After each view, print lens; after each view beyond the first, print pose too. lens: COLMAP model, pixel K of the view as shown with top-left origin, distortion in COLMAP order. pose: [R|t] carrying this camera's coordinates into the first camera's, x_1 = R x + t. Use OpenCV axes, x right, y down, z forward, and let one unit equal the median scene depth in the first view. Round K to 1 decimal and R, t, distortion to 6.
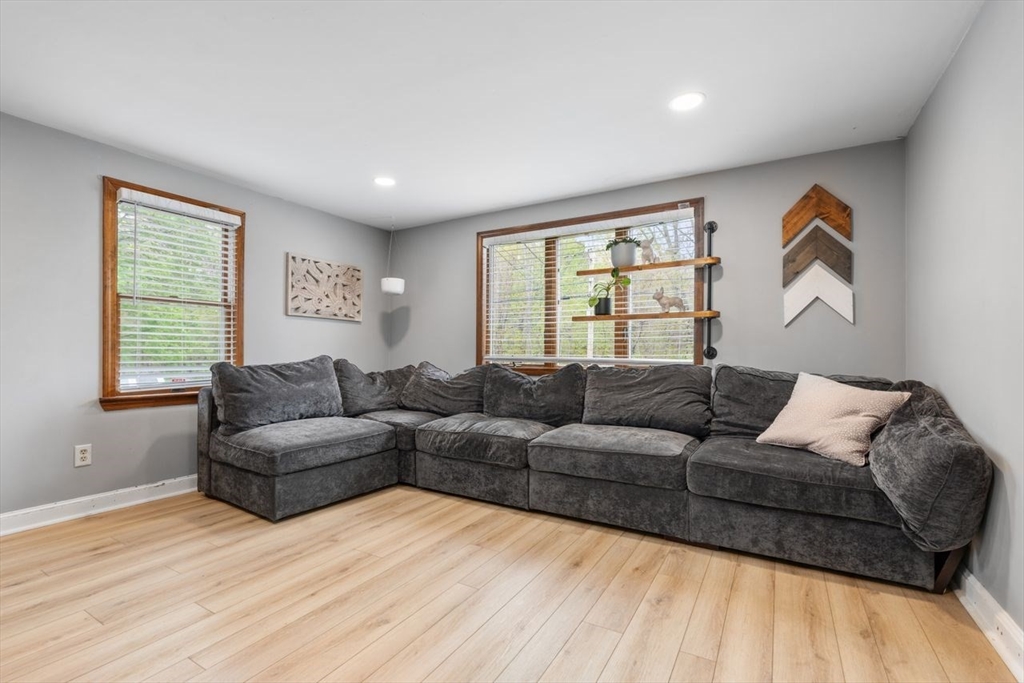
lens RADIAL K [[459.4, 0, 510.1], [0, 459.4, 350.7], [0, 0, 1]] dist [-0.002032, -0.000199]
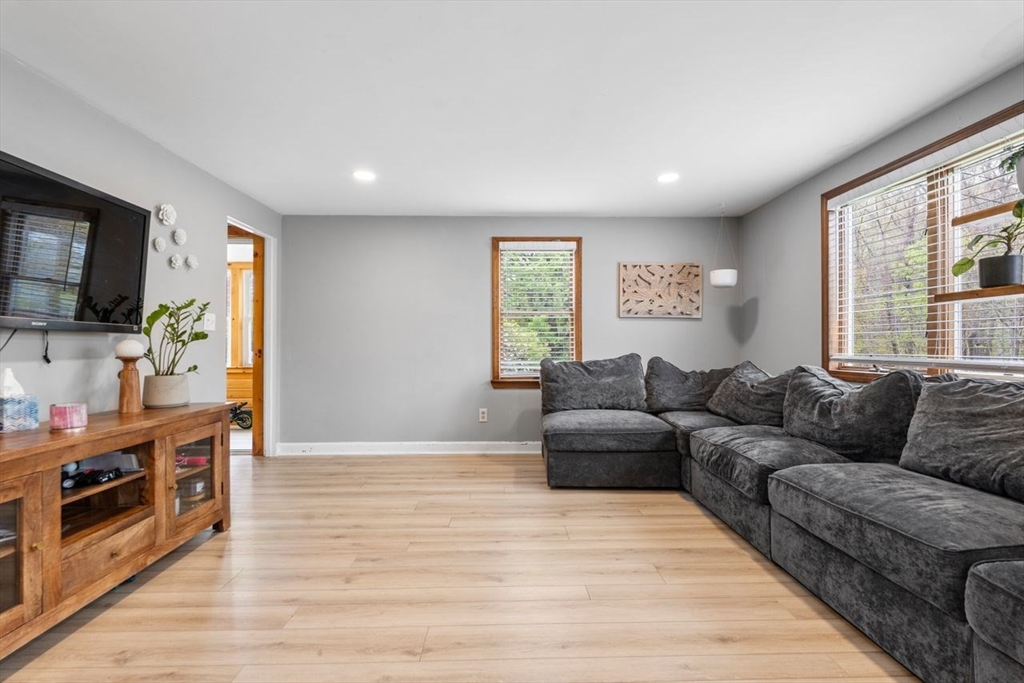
lens RADIAL K [[456.9, 0, 512.0], [0, 456.9, 341.5], [0, 0, 1]] dist [-0.003247, -0.000087]
pose [[0.526429, -0.012526, -0.850127, 0.428474], [0.006616, 0.999922, -0.010636, -0.009649], [0.850194, -0.000025, 0.526470, 0.226492]]
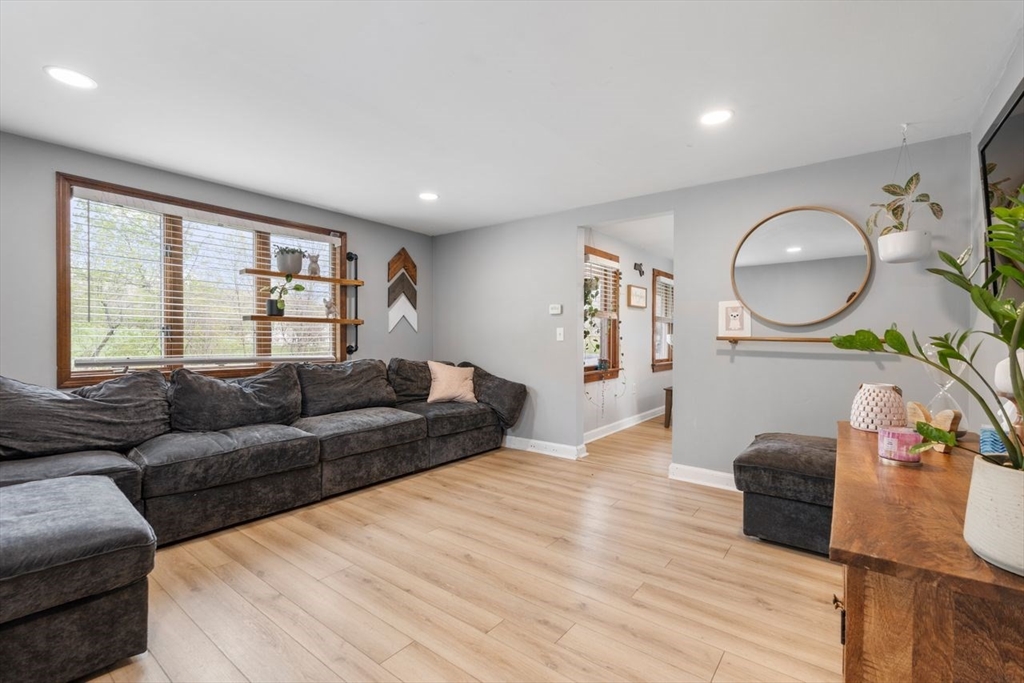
lens RADIAL K [[452.3, 0, 506.8], [0, 452.3, 347.2], [0, 0, 1]] dist [0.009923, 0.000039]
pose [[0.133899, -0.018037, 0.990831, -0.893432], [-0.004922, 0.999810, 0.018866, -0.033793], [-0.990983, -0.007403, 0.133784, 0.397114]]
